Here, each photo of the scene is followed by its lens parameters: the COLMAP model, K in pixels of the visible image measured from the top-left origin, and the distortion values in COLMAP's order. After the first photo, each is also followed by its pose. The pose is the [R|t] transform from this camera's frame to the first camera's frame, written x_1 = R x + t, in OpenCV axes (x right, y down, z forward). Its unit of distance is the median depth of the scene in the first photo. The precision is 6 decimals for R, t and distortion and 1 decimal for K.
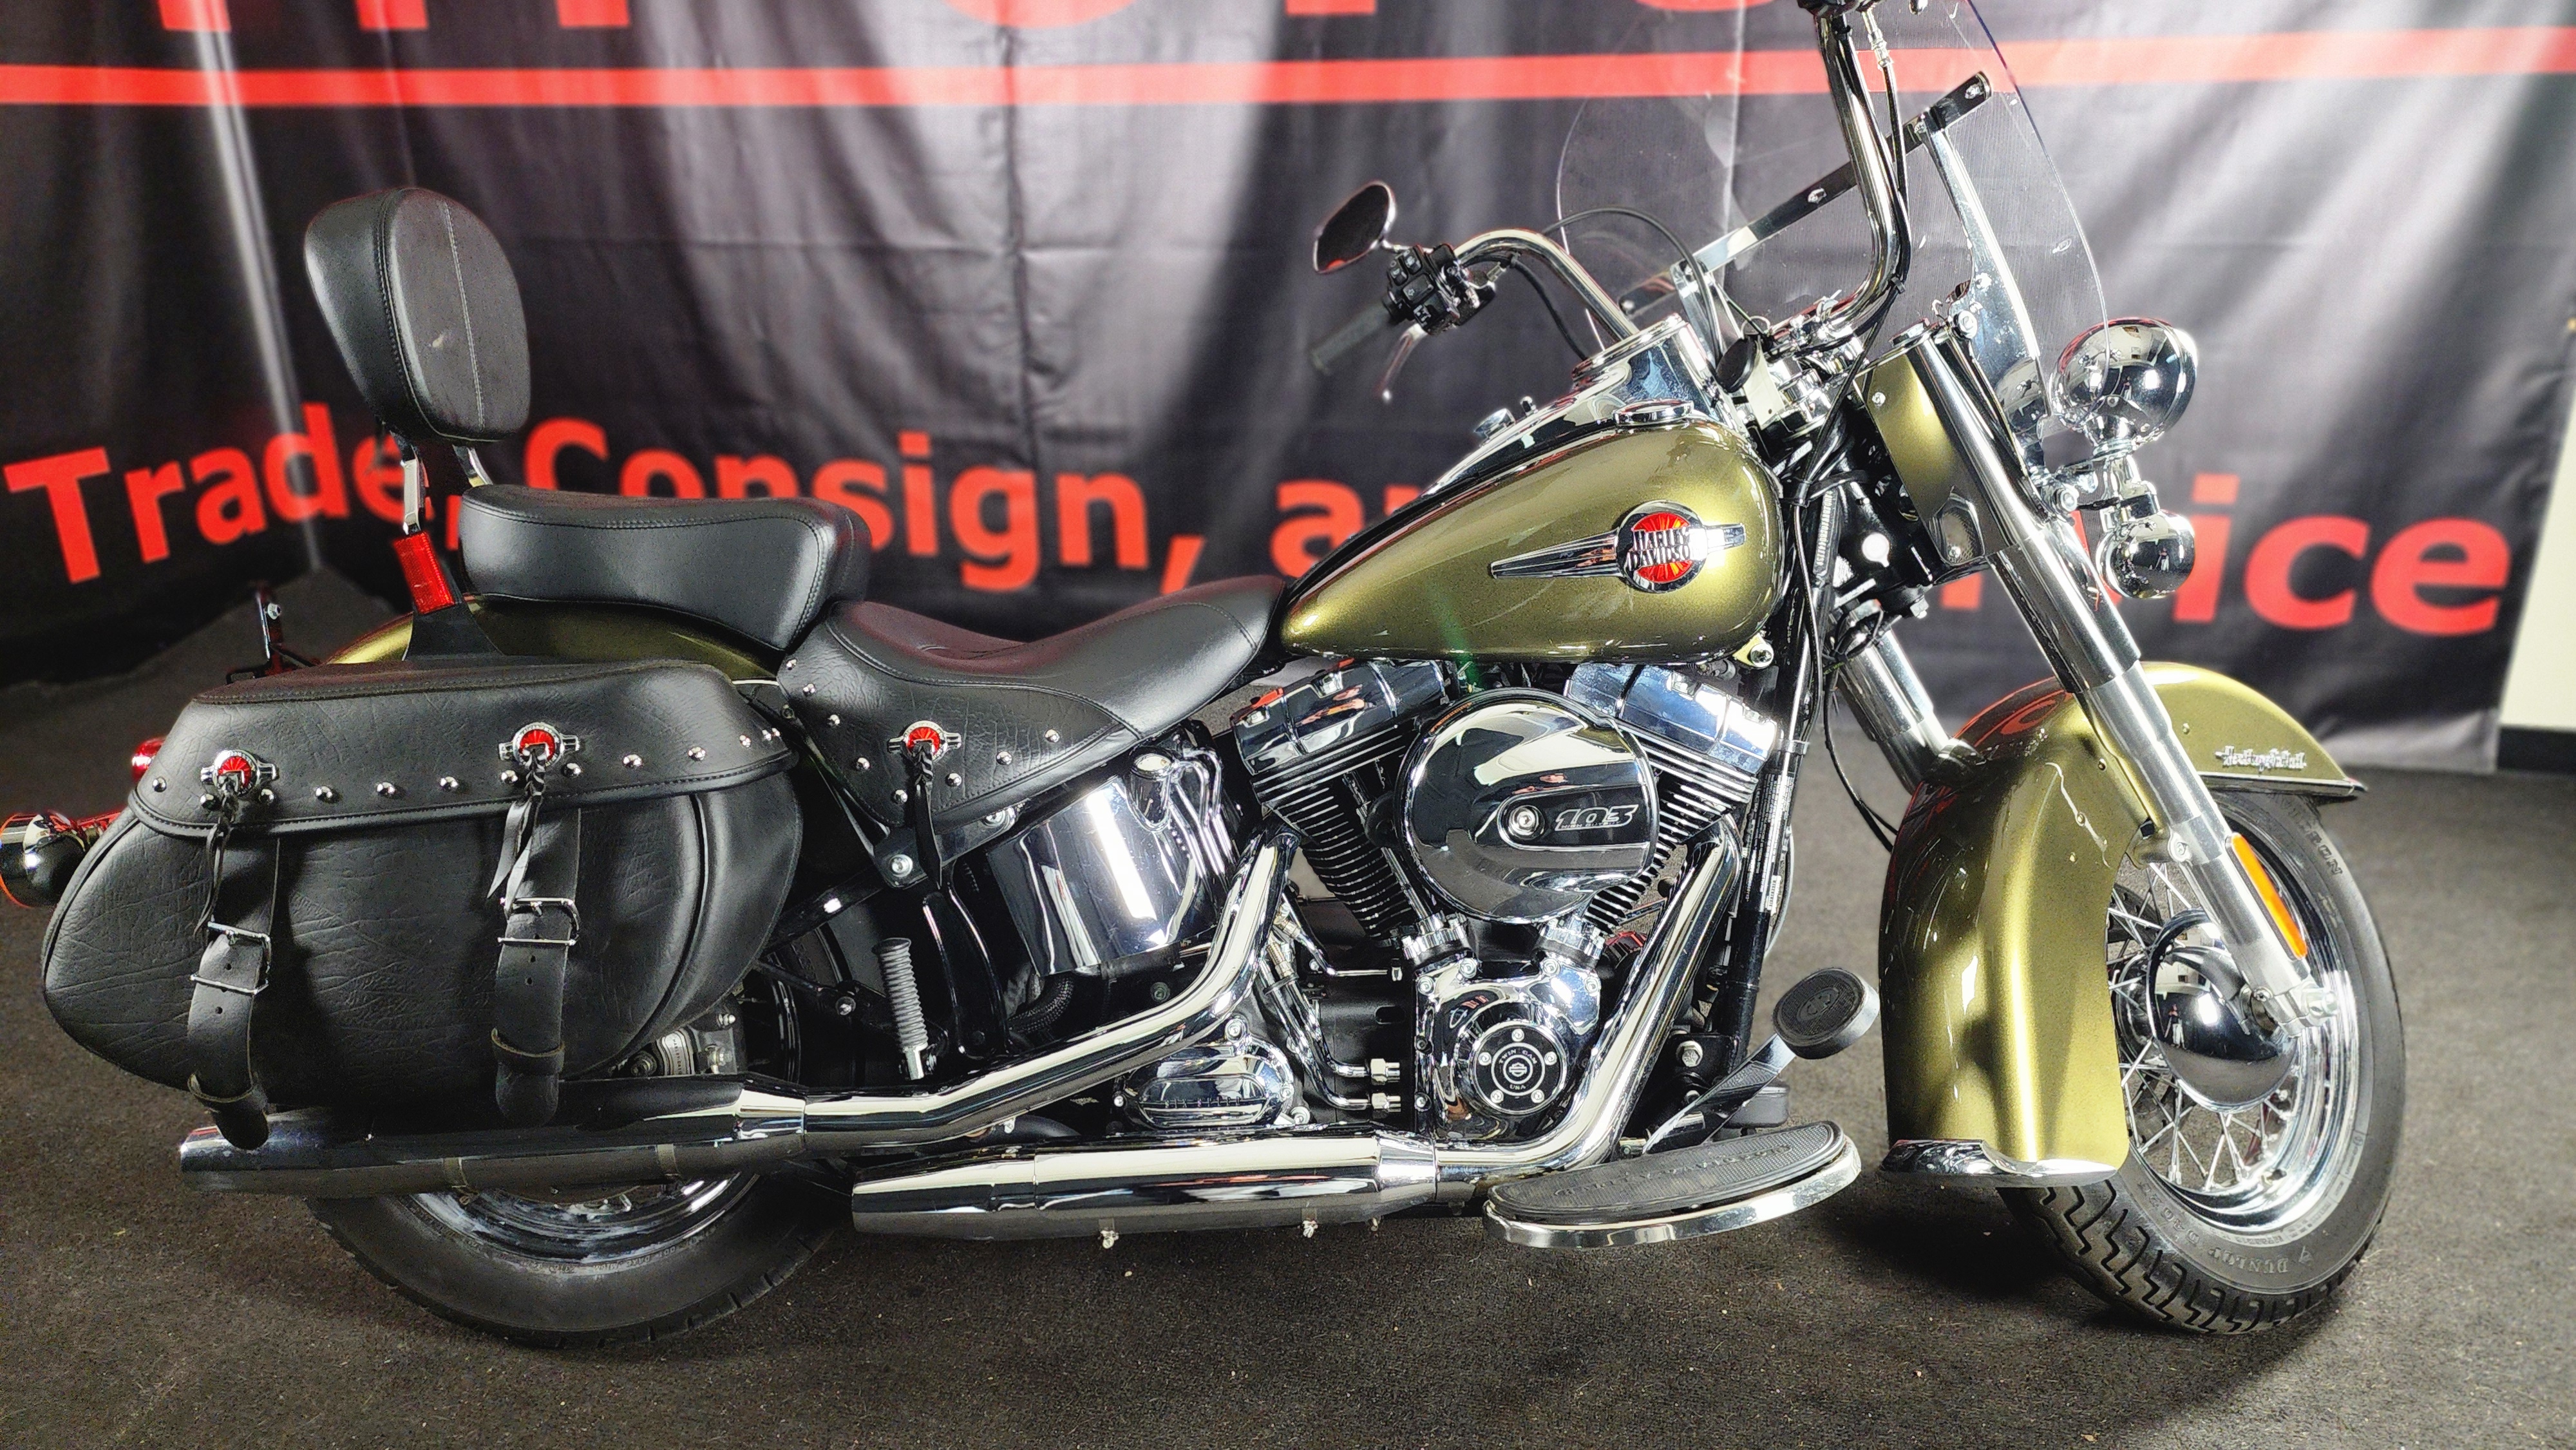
lens RADIAL K [[1776.0, 0, 1285.0], [0, 1776.0, 755.5], [0, 0, 1]] dist [0.028029, -0.003603]
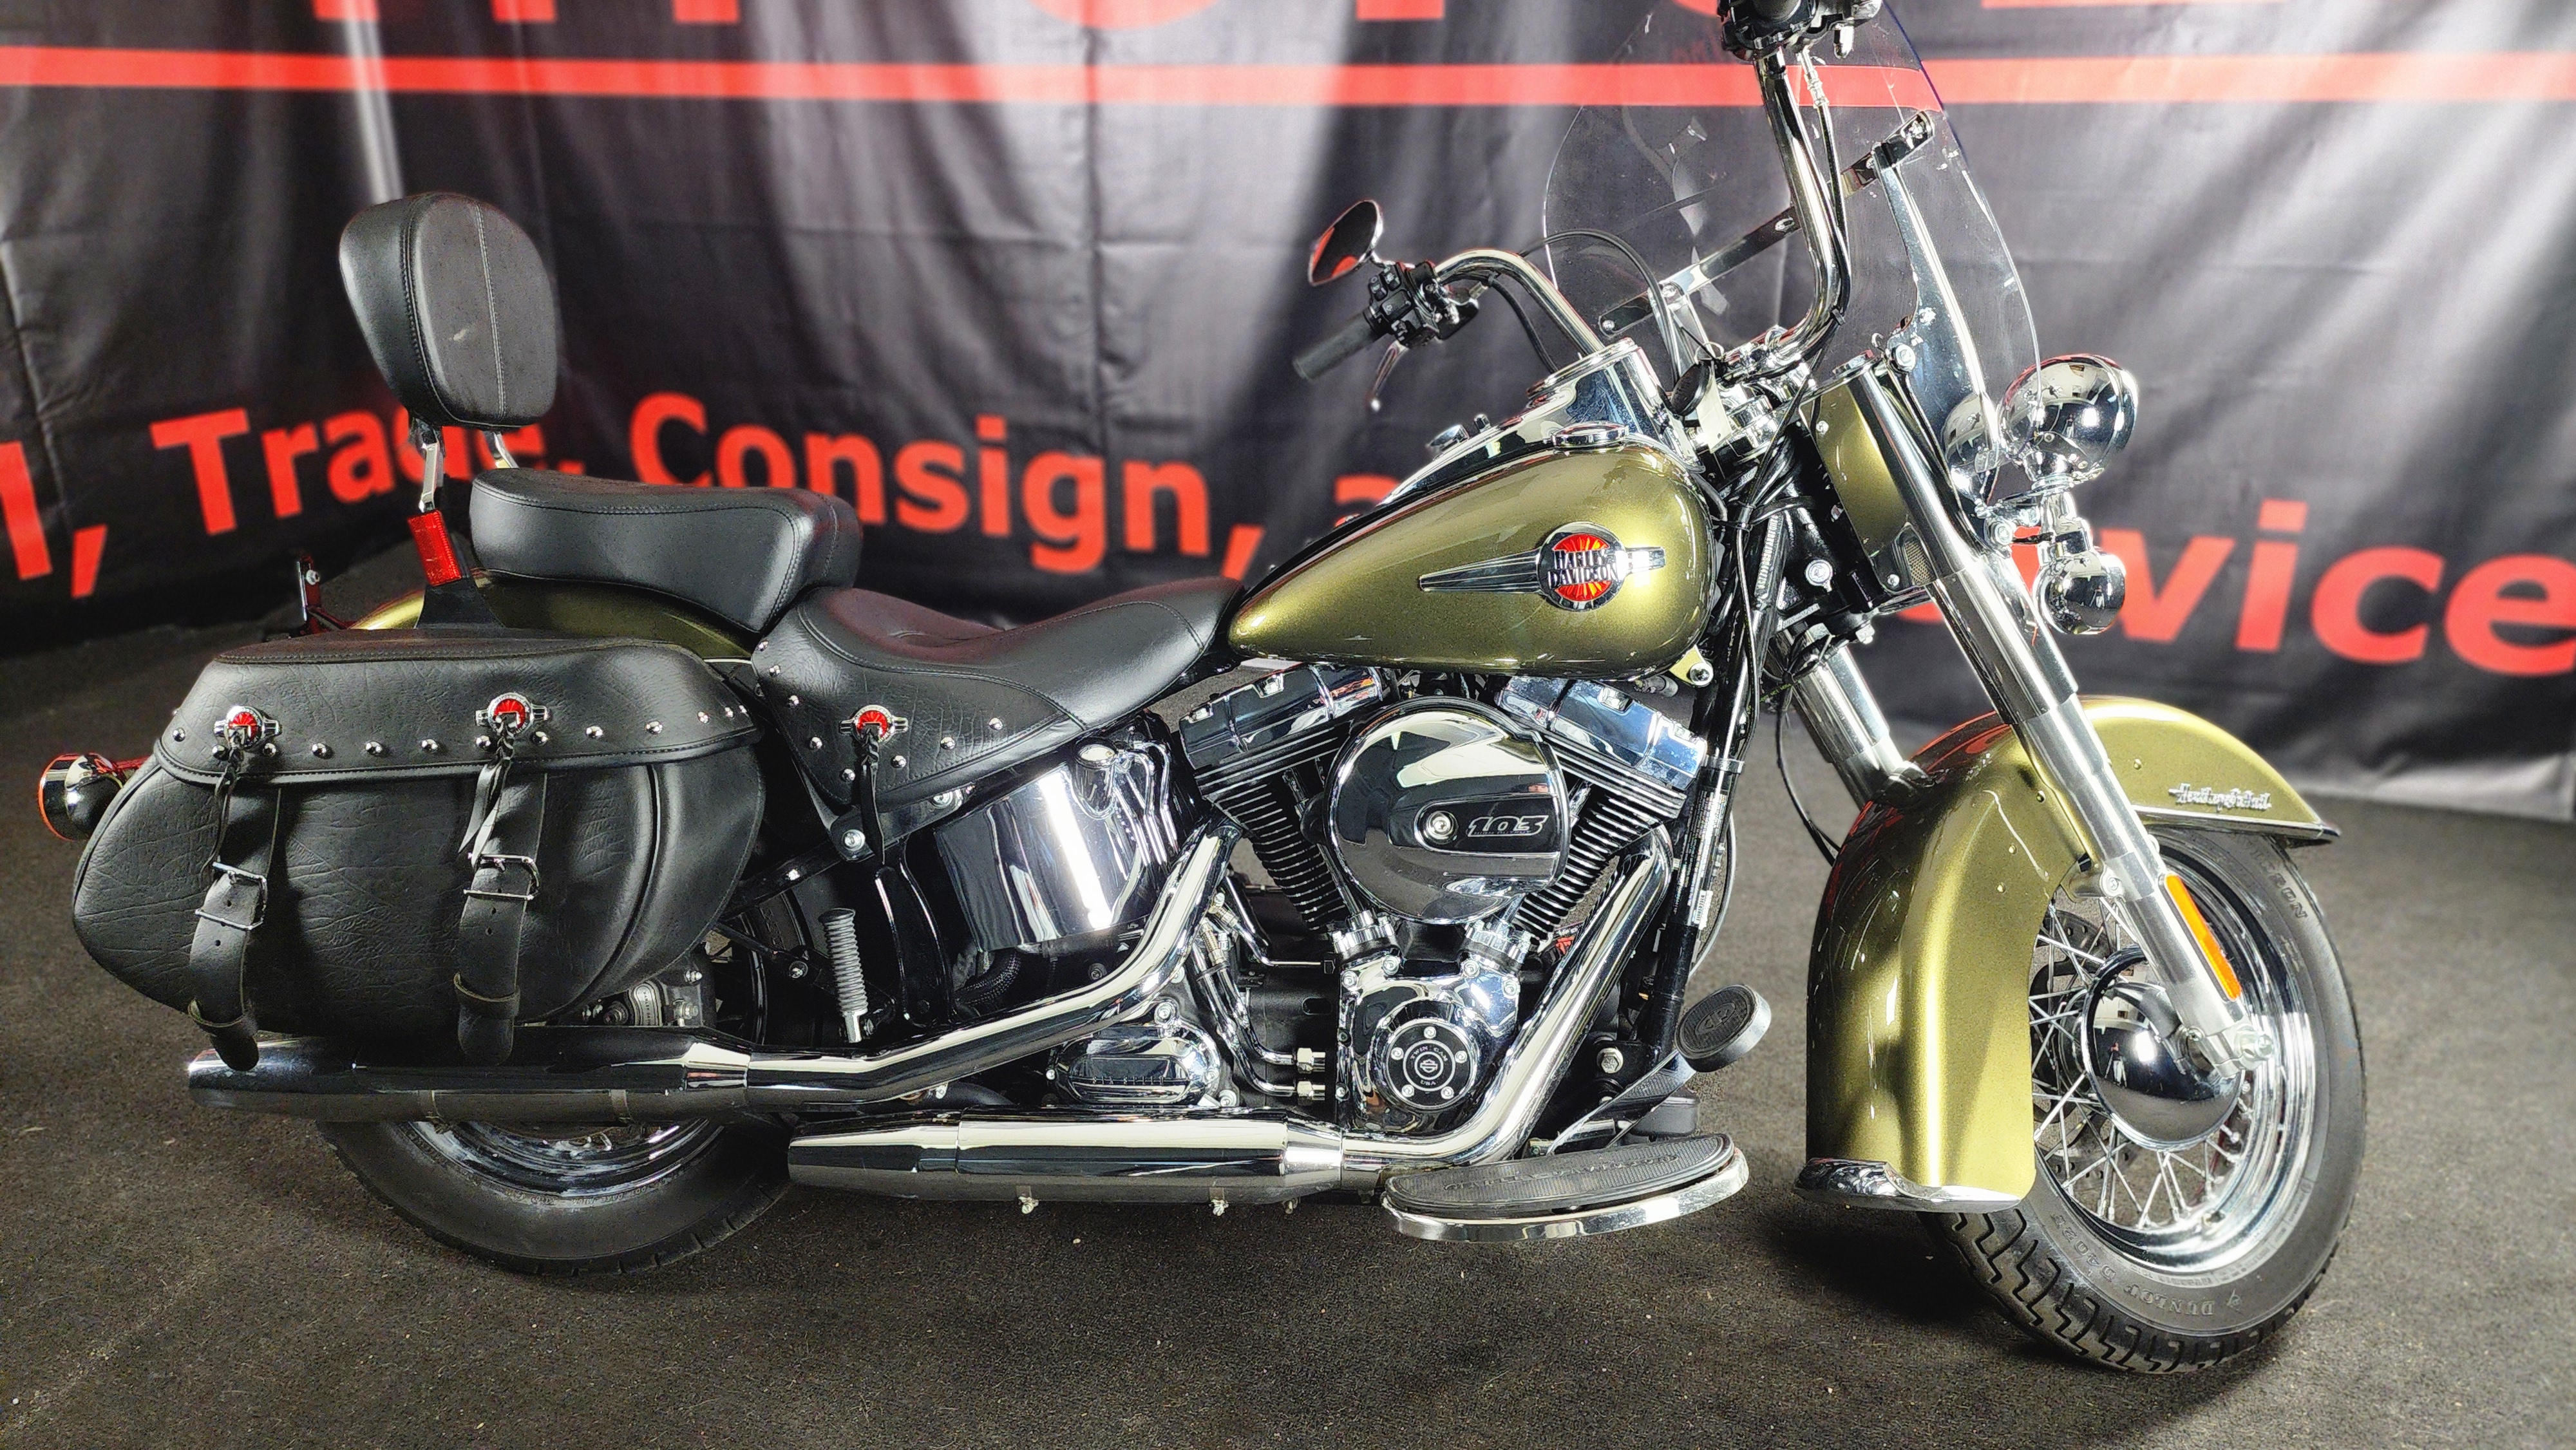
lens RADIAL K [[1786.7, 0, 1288.0], [0, 1786.7, 725.0], [0, 0, 1]] dist [0.028474, -0.002350]
pose [[0.995916, 0.043172, -0.079289, 0.116327], [-0.043694, 0.999033, -0.004855, -0.011923], [0.079003, 0.008299, 0.996840, -0.041478]]
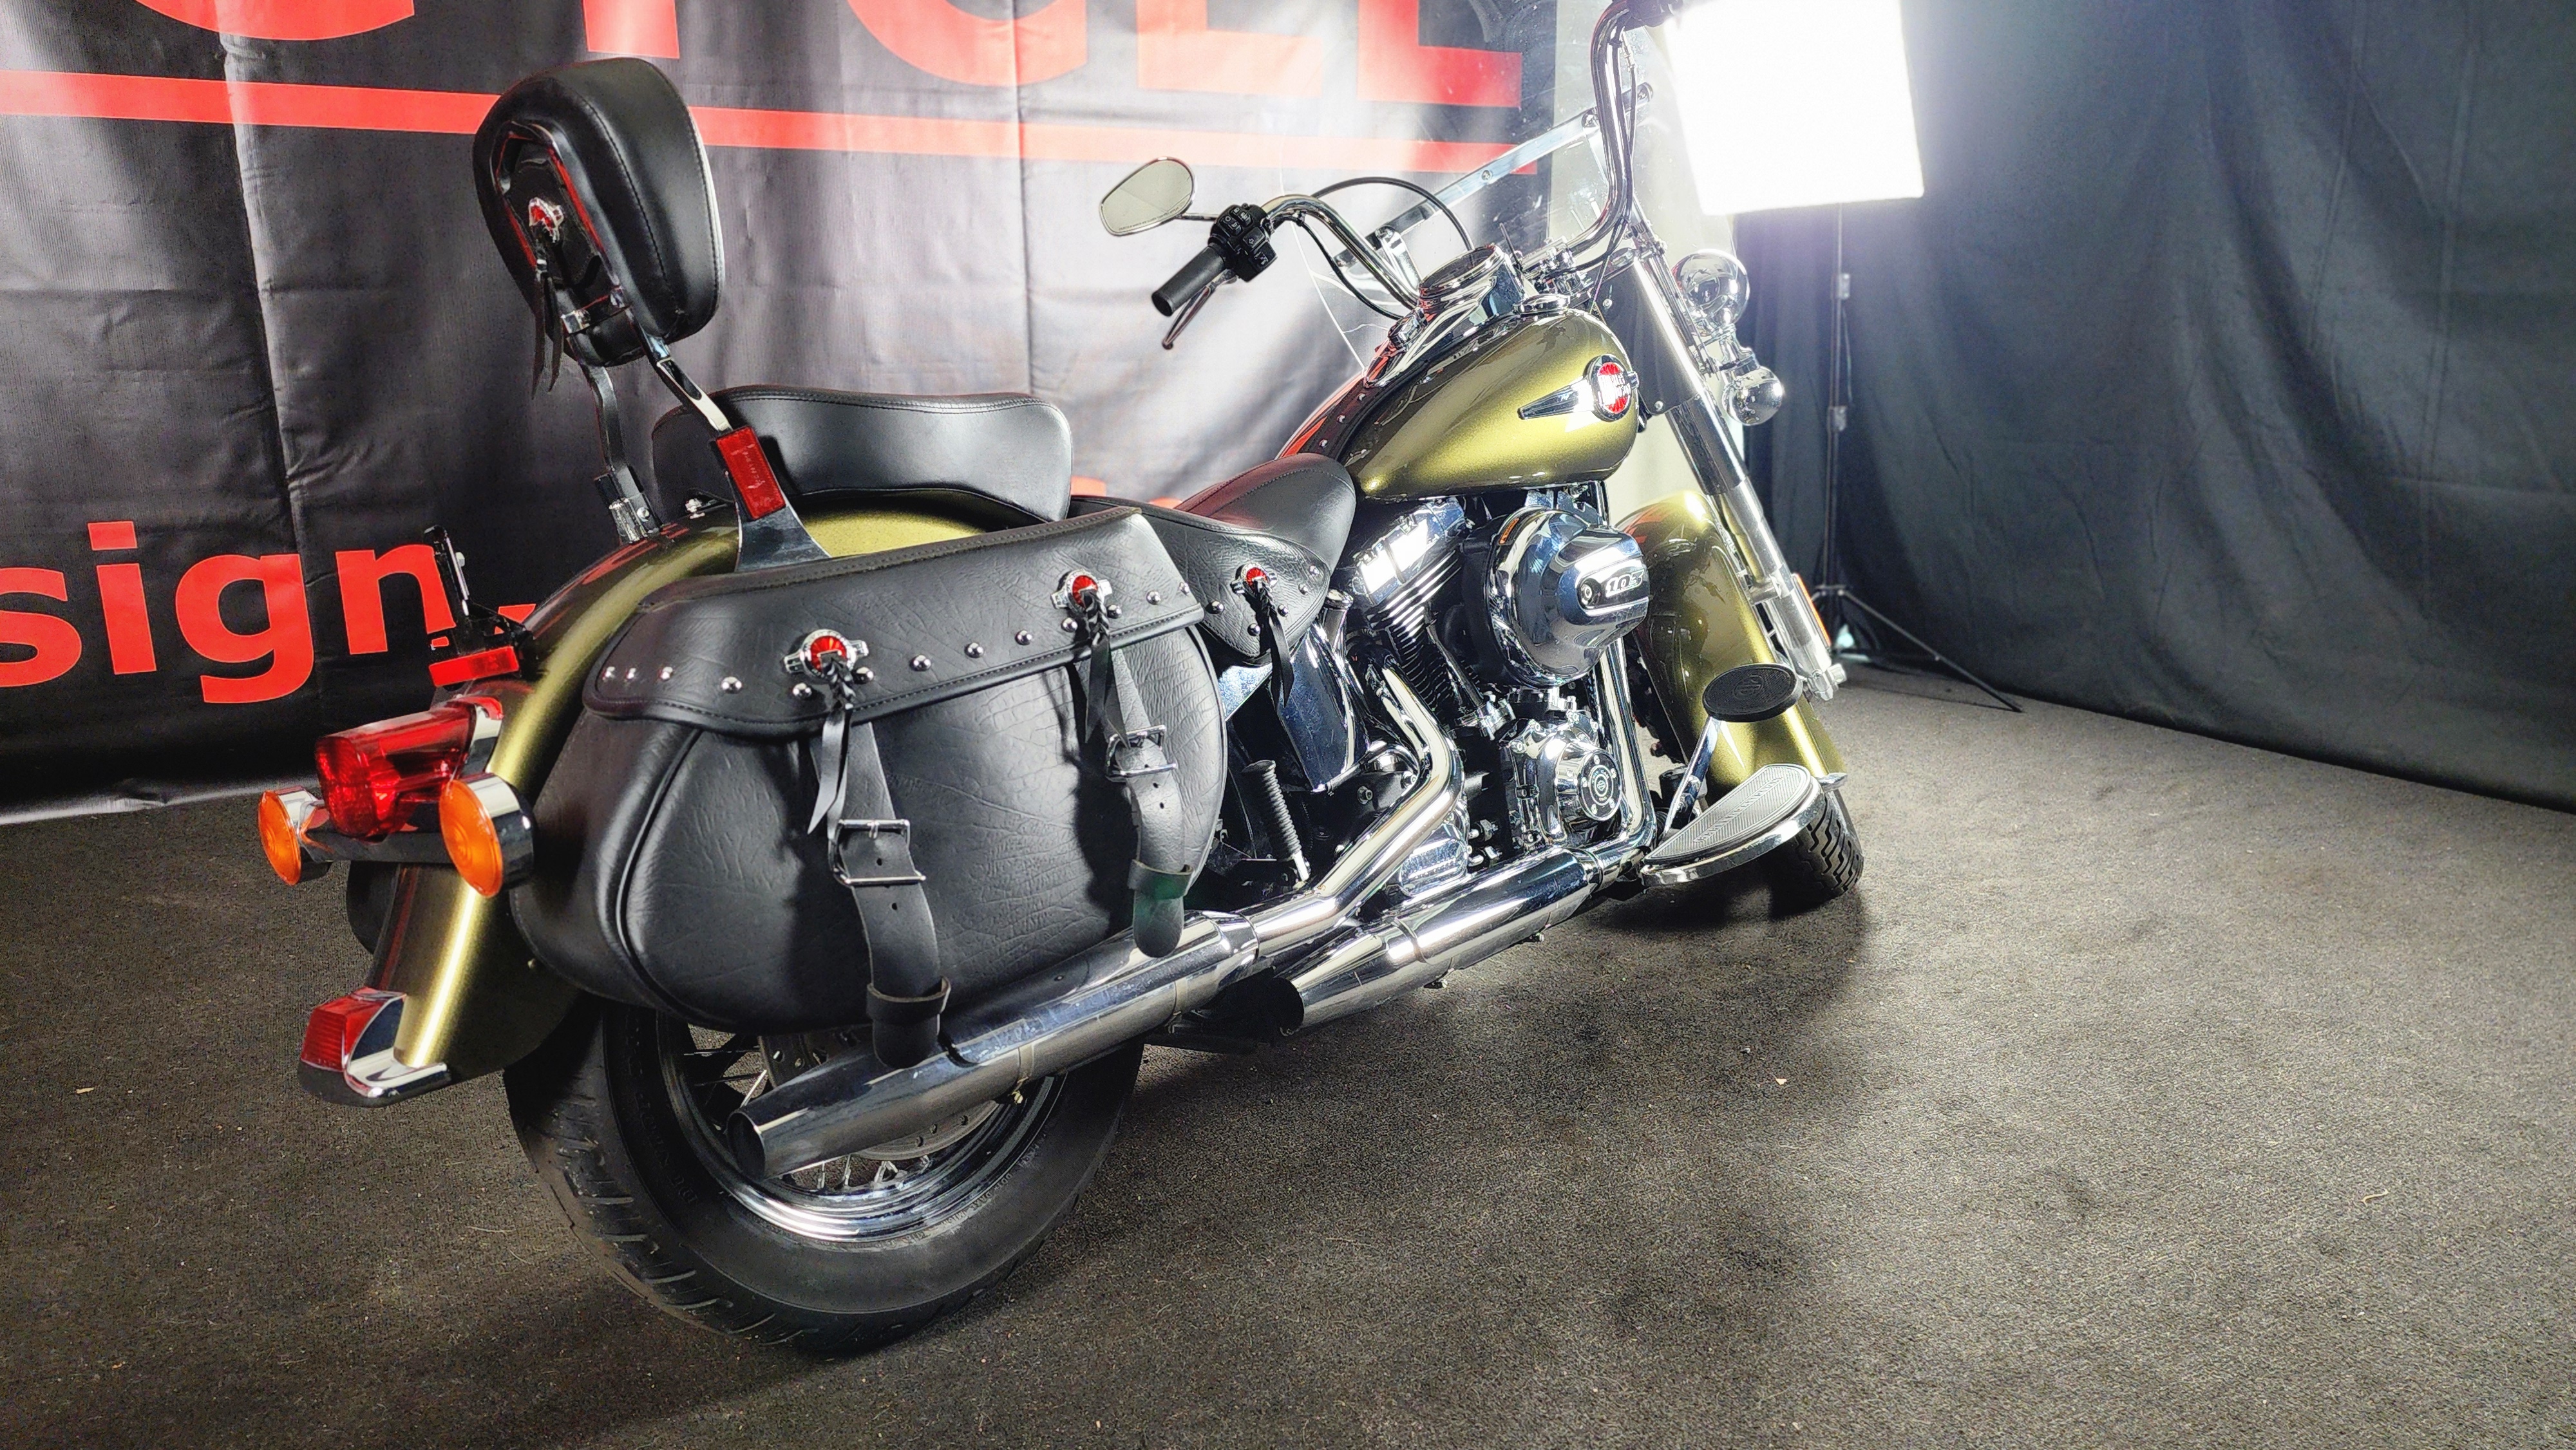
lens RADIAL K [[1786.7, 0, 1288.0], [0, 1786.7, 725.0], [0, 0, 1]] dist [0.028474, -0.002350]
pose [[0.713497, -0.155835, 0.683109, -0.877376], [0.230756, 0.972824, -0.019095, 0.098263], [-0.661570, 0.171255, 0.730067, 0.169419]]
